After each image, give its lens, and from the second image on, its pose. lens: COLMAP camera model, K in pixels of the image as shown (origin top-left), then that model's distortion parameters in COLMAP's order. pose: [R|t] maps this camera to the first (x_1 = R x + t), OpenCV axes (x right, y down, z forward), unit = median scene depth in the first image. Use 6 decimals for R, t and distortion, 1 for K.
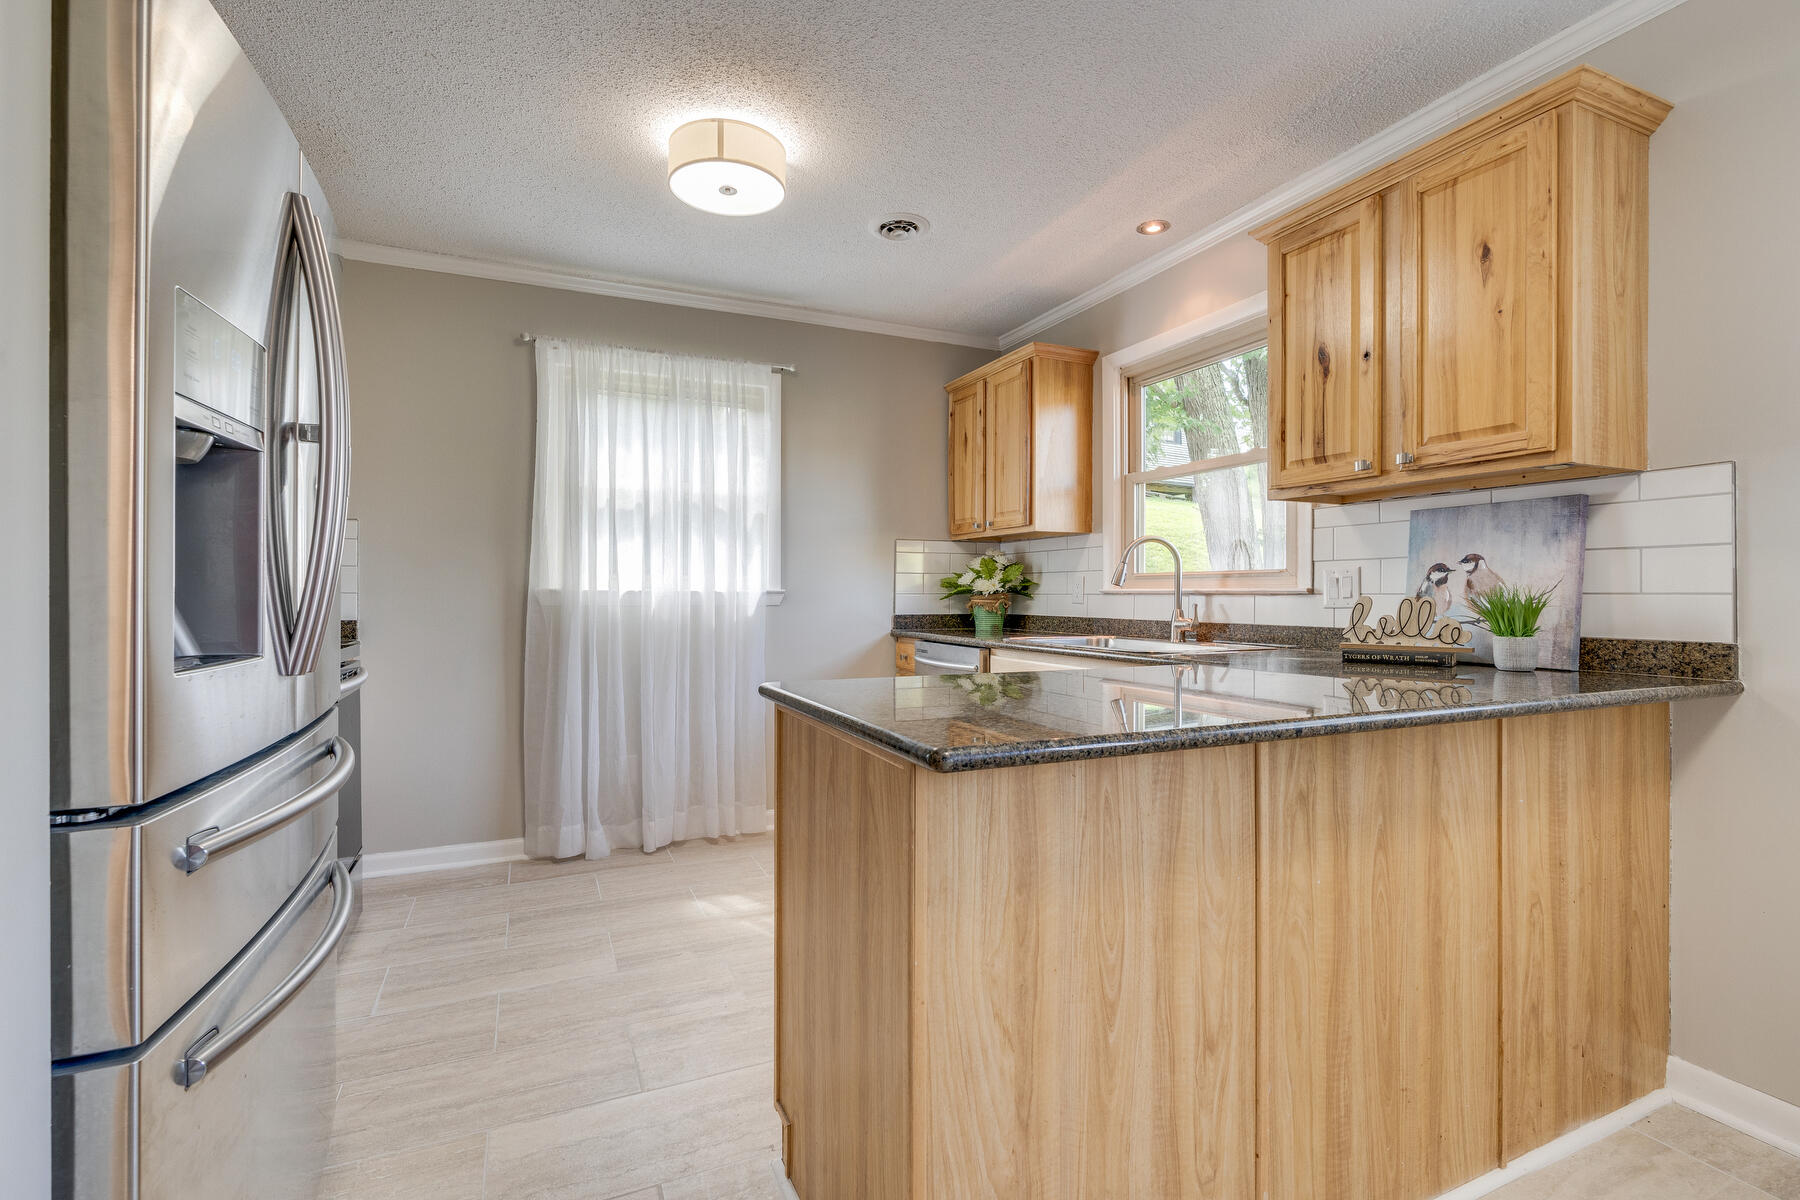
lens RADIAL K [[812.1, 0, 895.0], [0, 812.1, 591.2], [0, 0, 1]] dist [-0.004815, 0.000475]
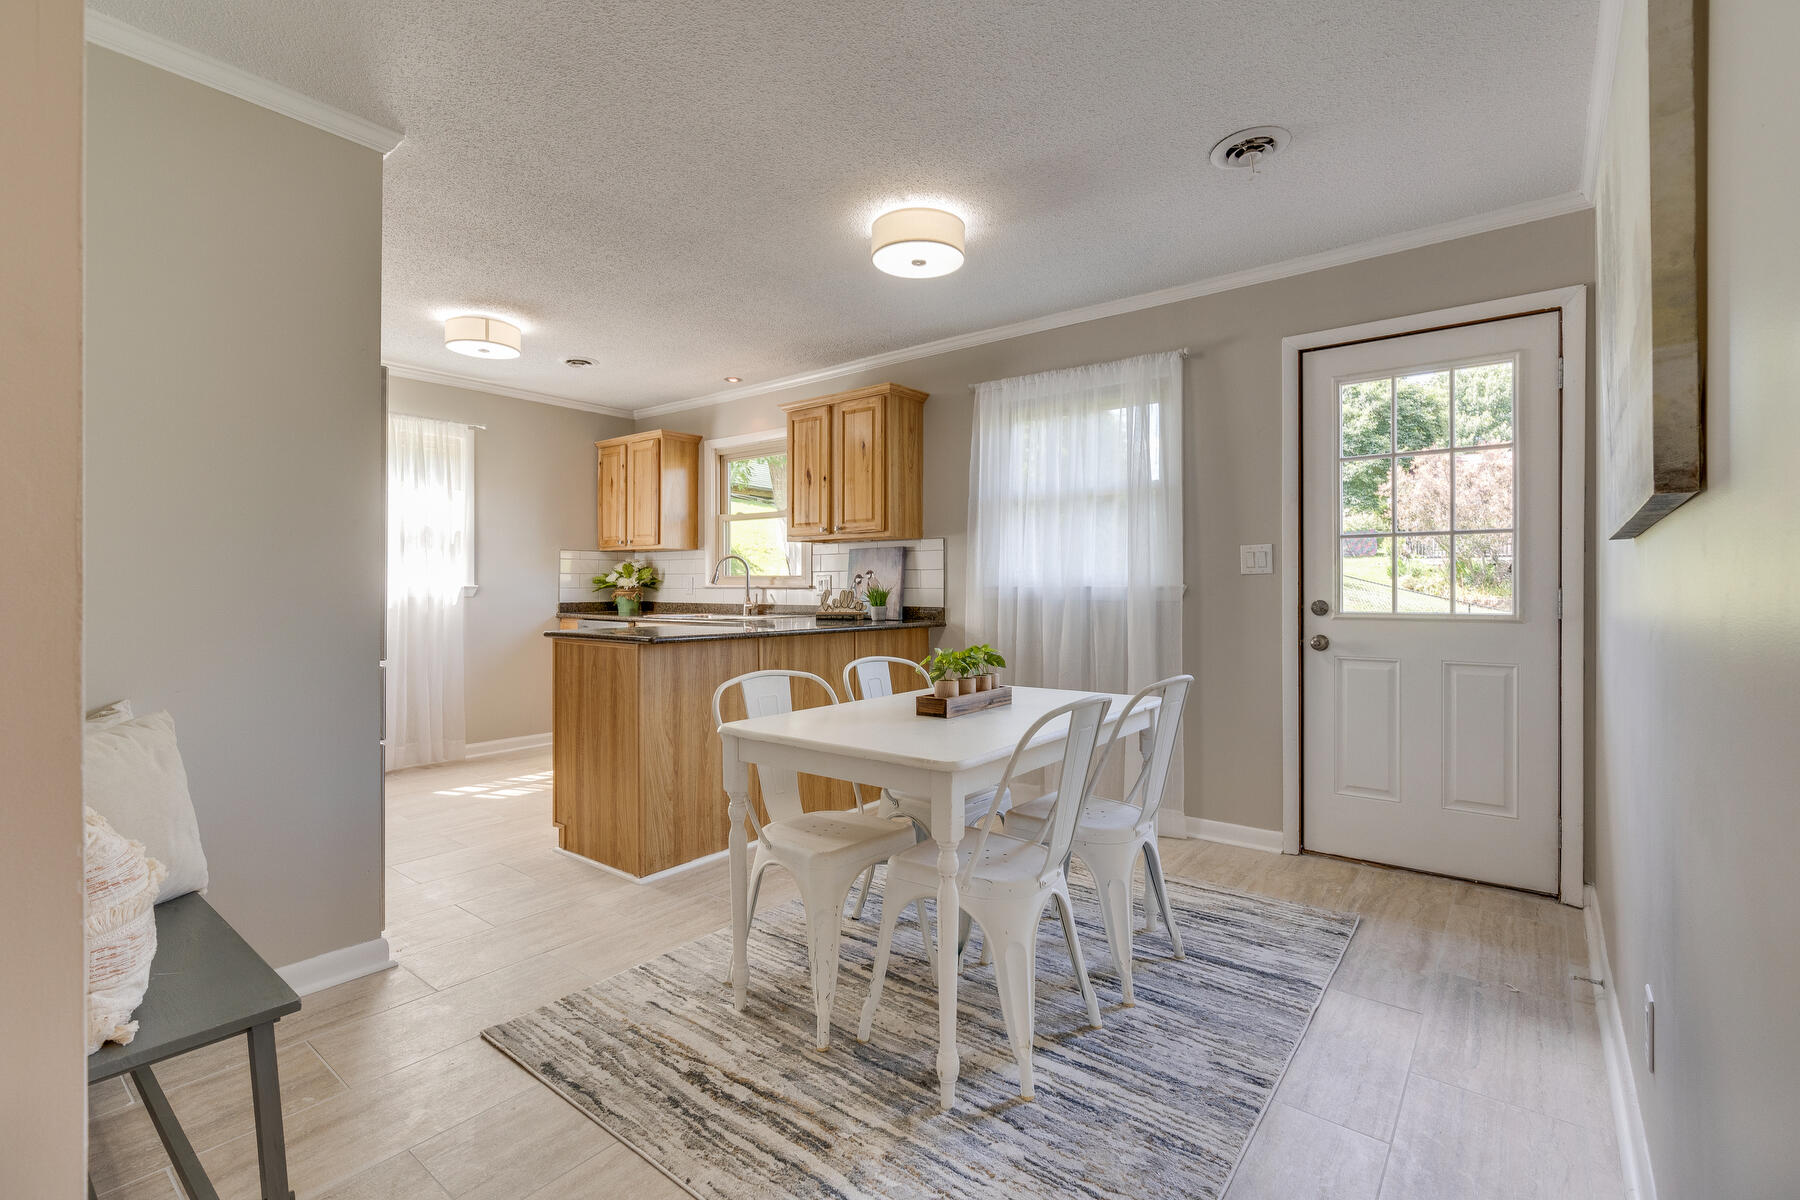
lens RADIAL K [[812.1, 0, 895.0], [0, 812.1, 591.2], [0, 0, 1]] dist [-0.004815, 0.000475]
pose [[0.887685, -0.002668, 0.460443, -0.158630], [-0.001650, 0.999958, 0.008976, -0.005685], [-0.460448, -0.008728, 0.887644, -0.637216]]
